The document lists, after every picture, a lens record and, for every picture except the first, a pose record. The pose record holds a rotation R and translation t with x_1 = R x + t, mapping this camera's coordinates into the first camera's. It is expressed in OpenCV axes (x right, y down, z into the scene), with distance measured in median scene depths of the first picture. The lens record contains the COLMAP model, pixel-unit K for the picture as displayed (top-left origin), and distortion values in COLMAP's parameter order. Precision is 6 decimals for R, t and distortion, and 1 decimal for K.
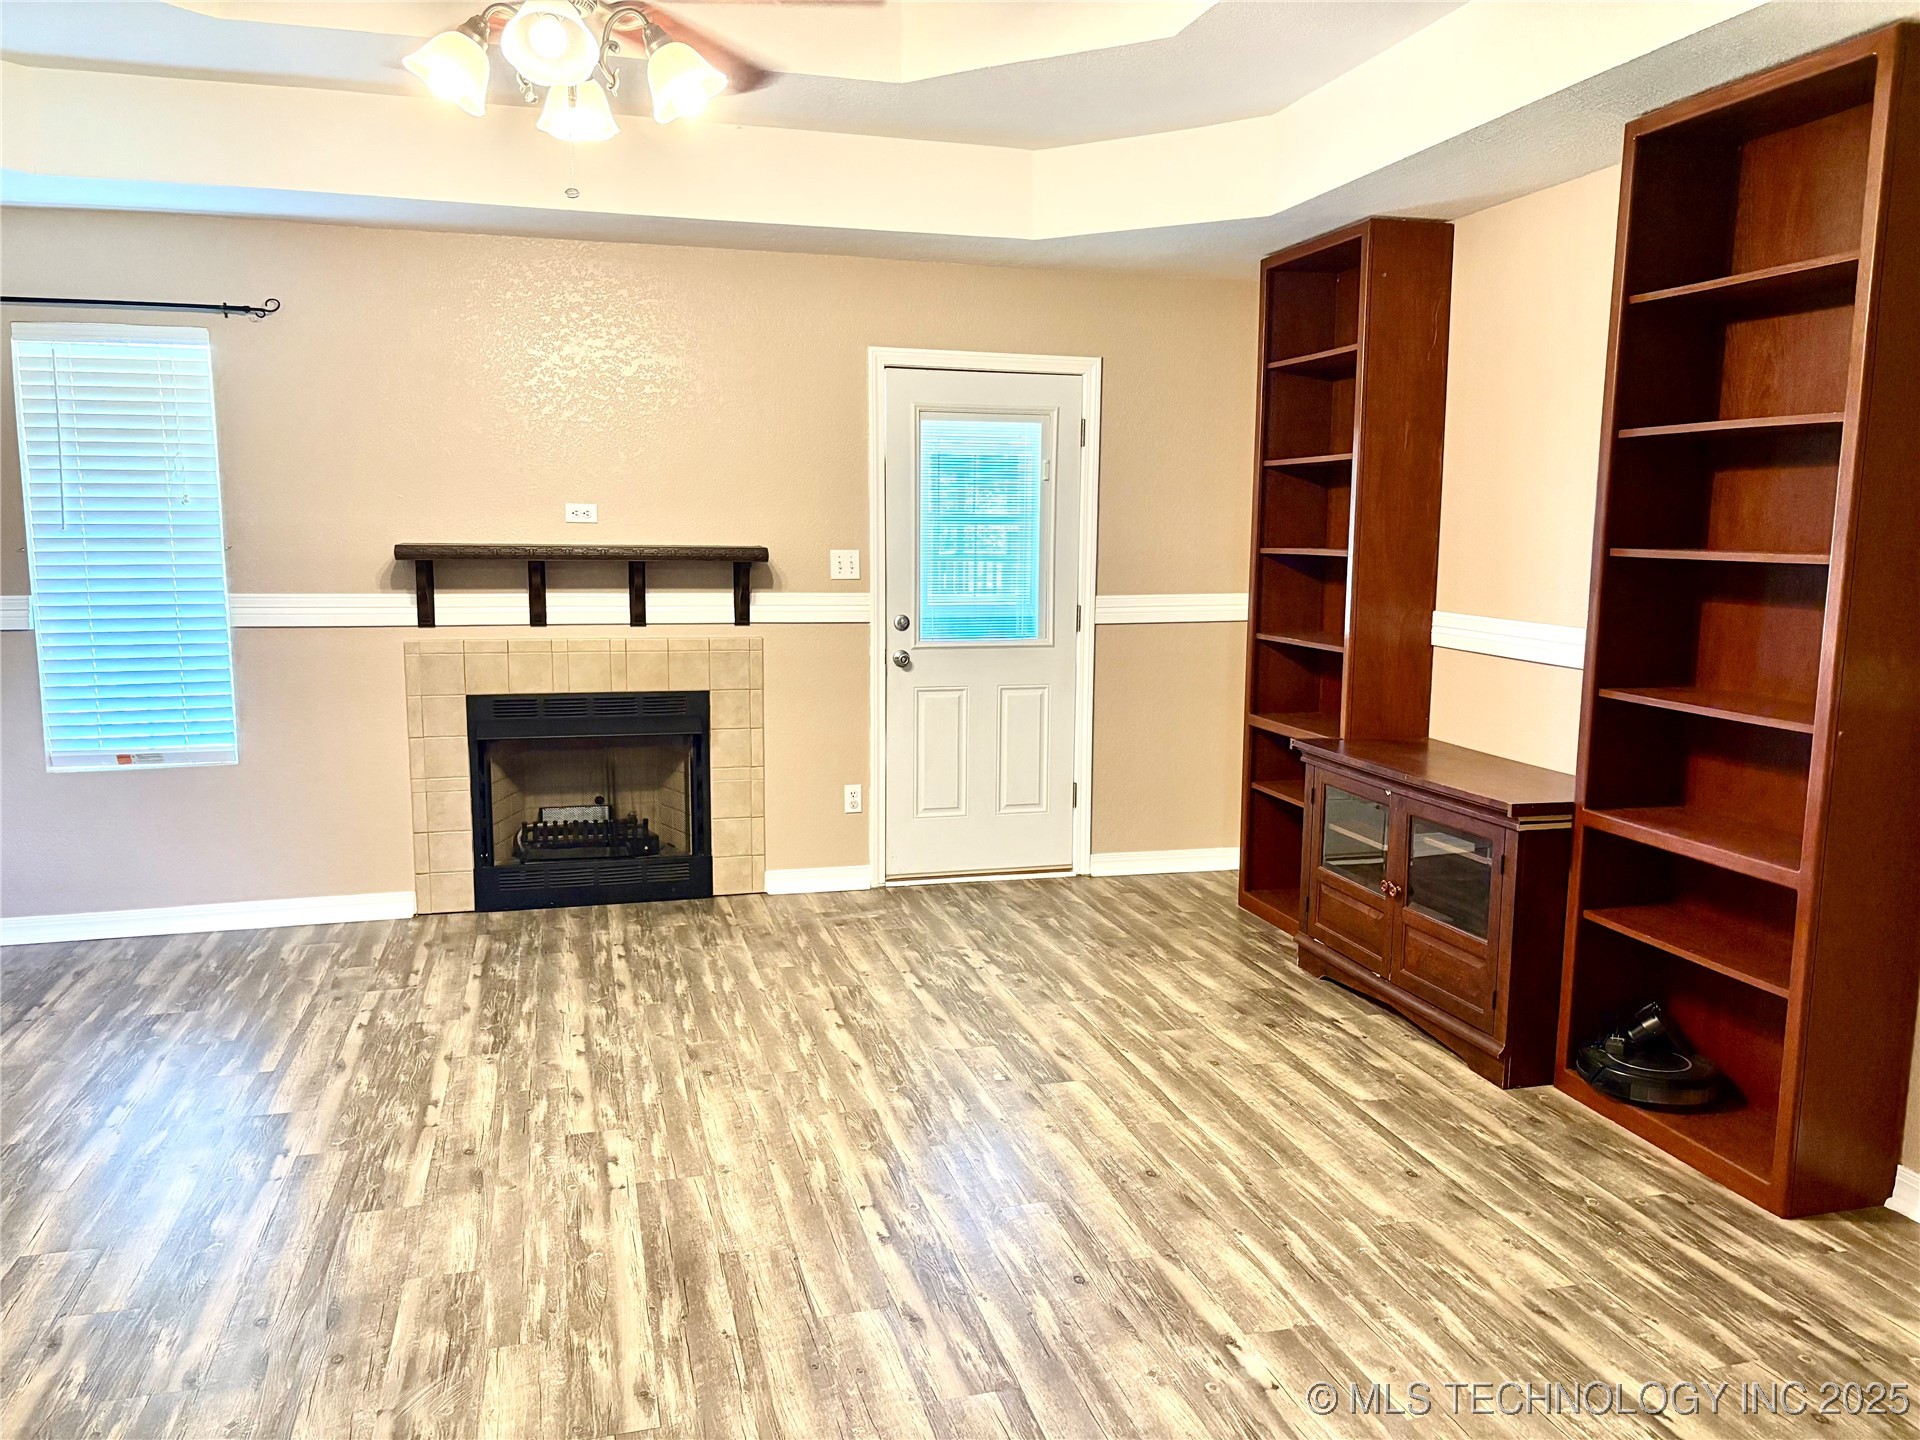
lens RADIAL K [[1458.2, 0, 977.6], [0, 1458.2, 717.0], [0, 0, 1]] dist [0.067934, -0.075696]
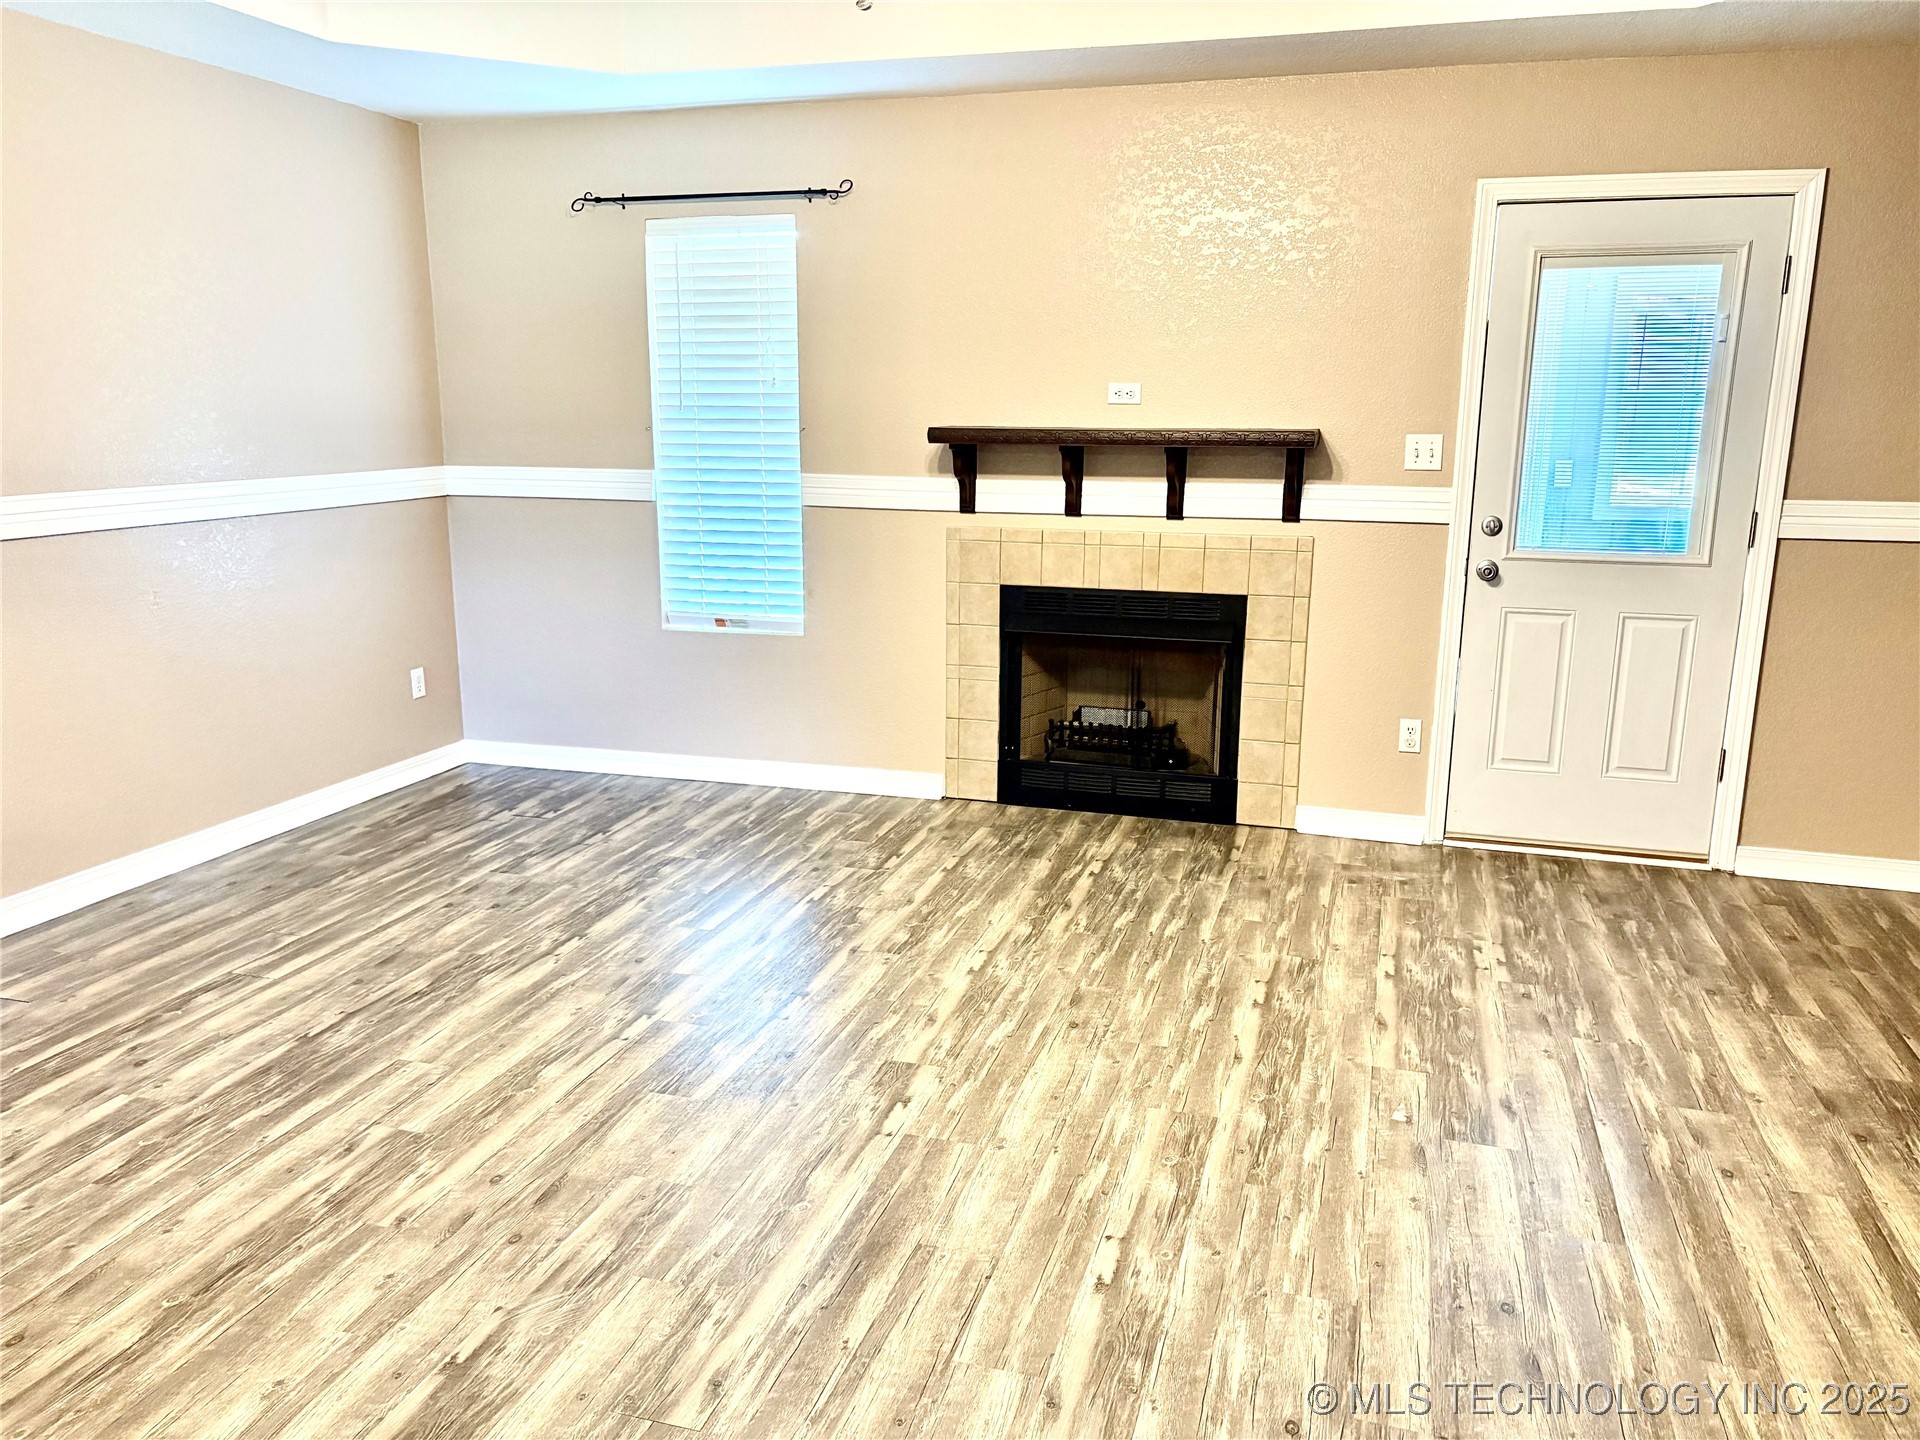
lens RADIAL K [[1455.5, 0, 960.0], [0, 1455.5, 720.0], [0, 0, 1]] dist [0.065906, -0.071978]
pose [[0.844076, 0.113500, -0.524075, 0.161106], [-0.073380, 0.992597, 0.096782, -0.018083], [0.531180, -0.043235, 0.846155, 0.174424]]
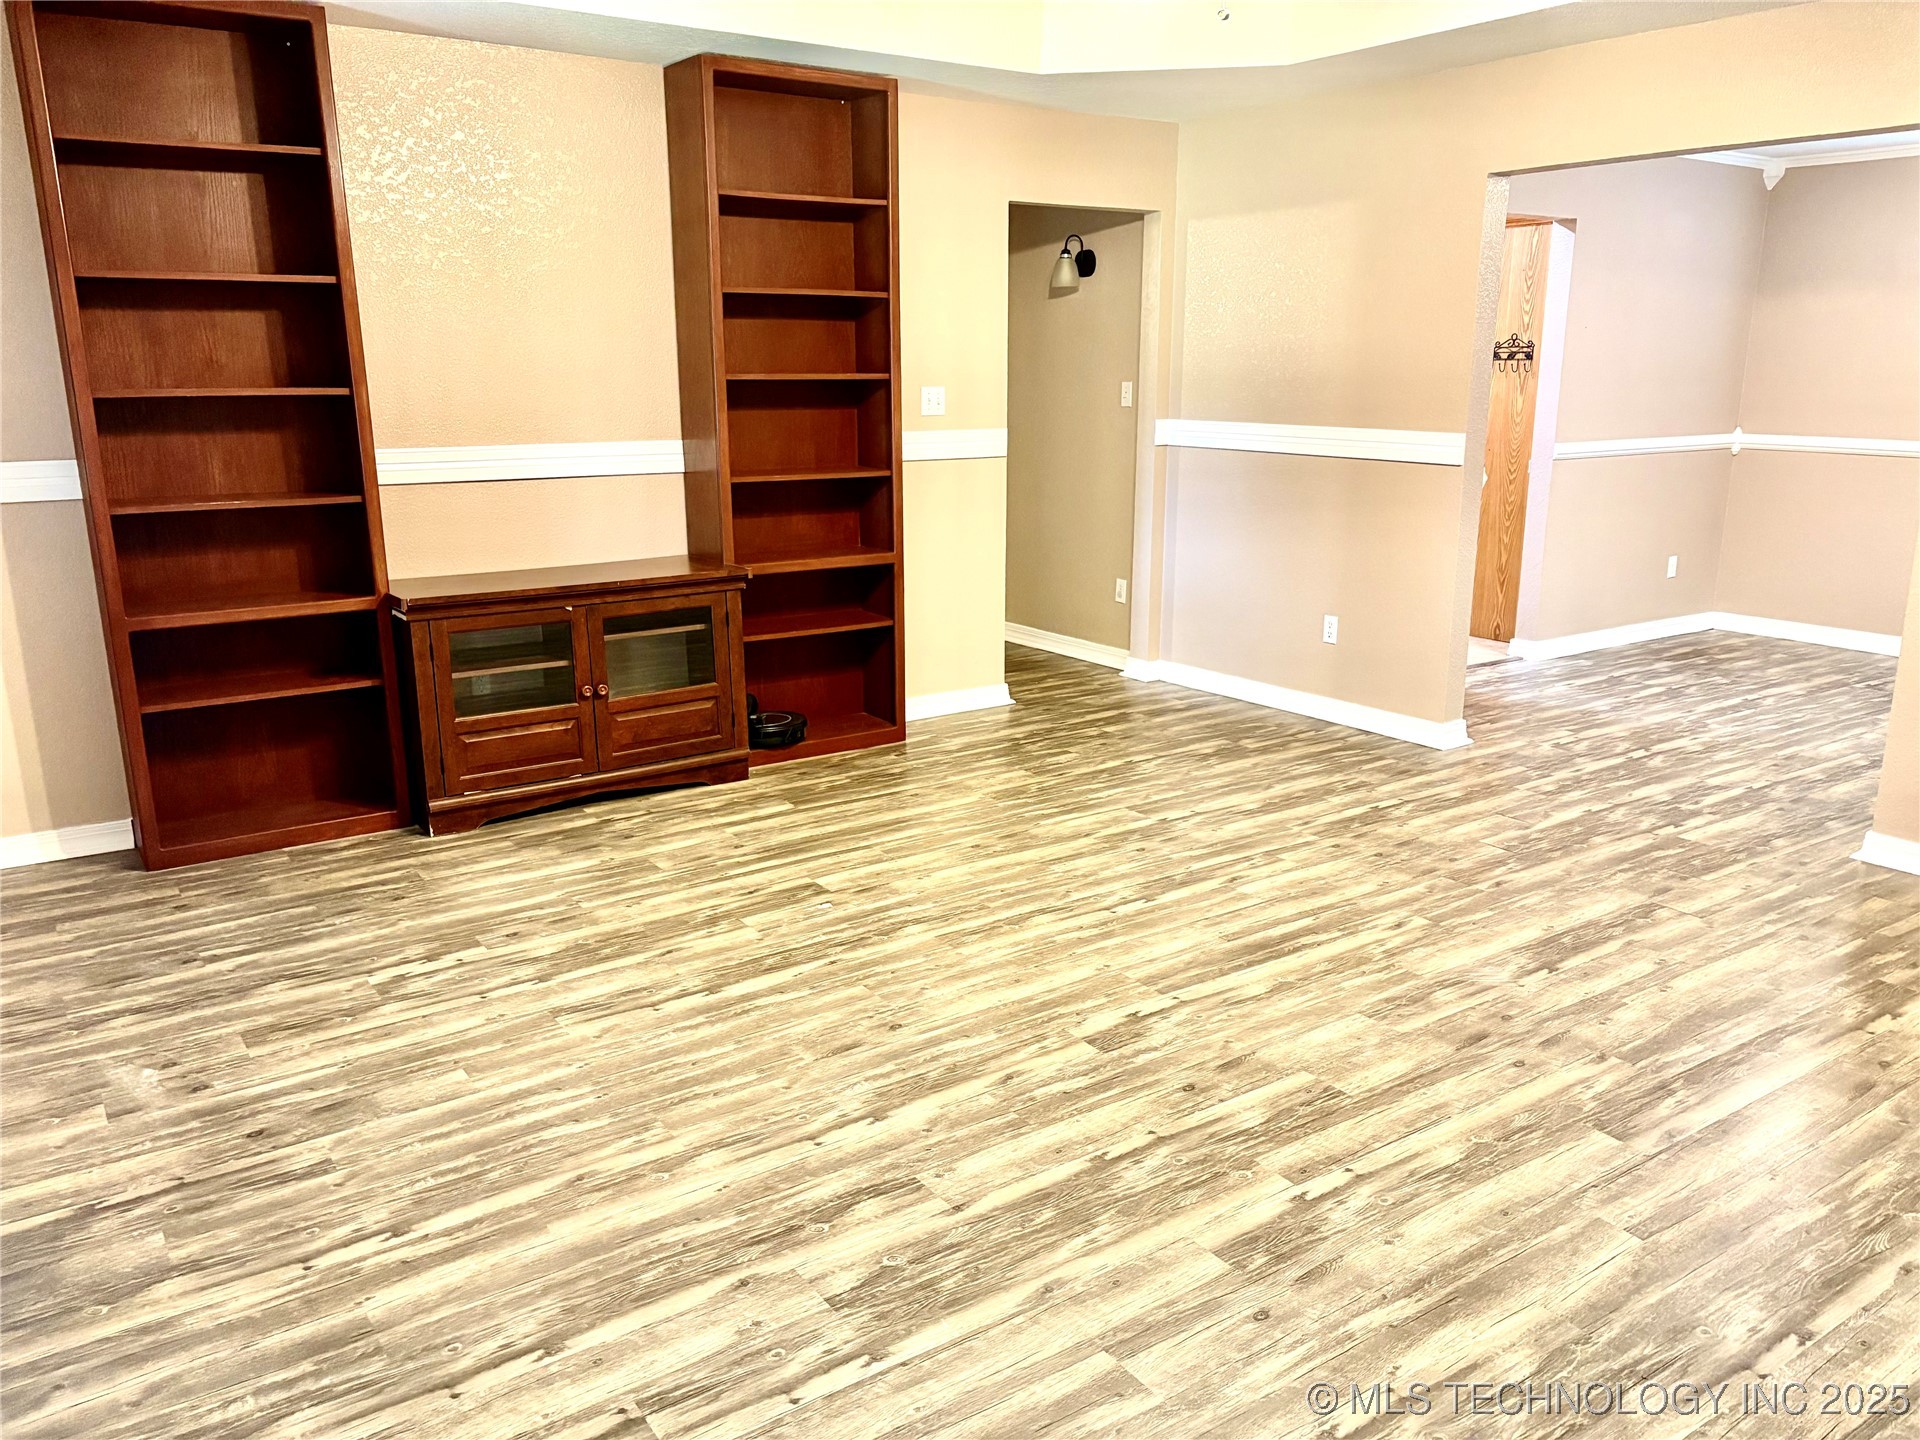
lens RADIAL K [[1455.5, 0, 960.0], [0, 1455.5, 720.0], [0, 0, 1]] dist [0.065906, -0.071978]
pose [[-0.321565, -0.236544, 0.916866, -0.736396], [0.127985, 0.948551, 0.289606, -0.131307], [-0.938198, 0.210472, -0.274747, 0.921292]]
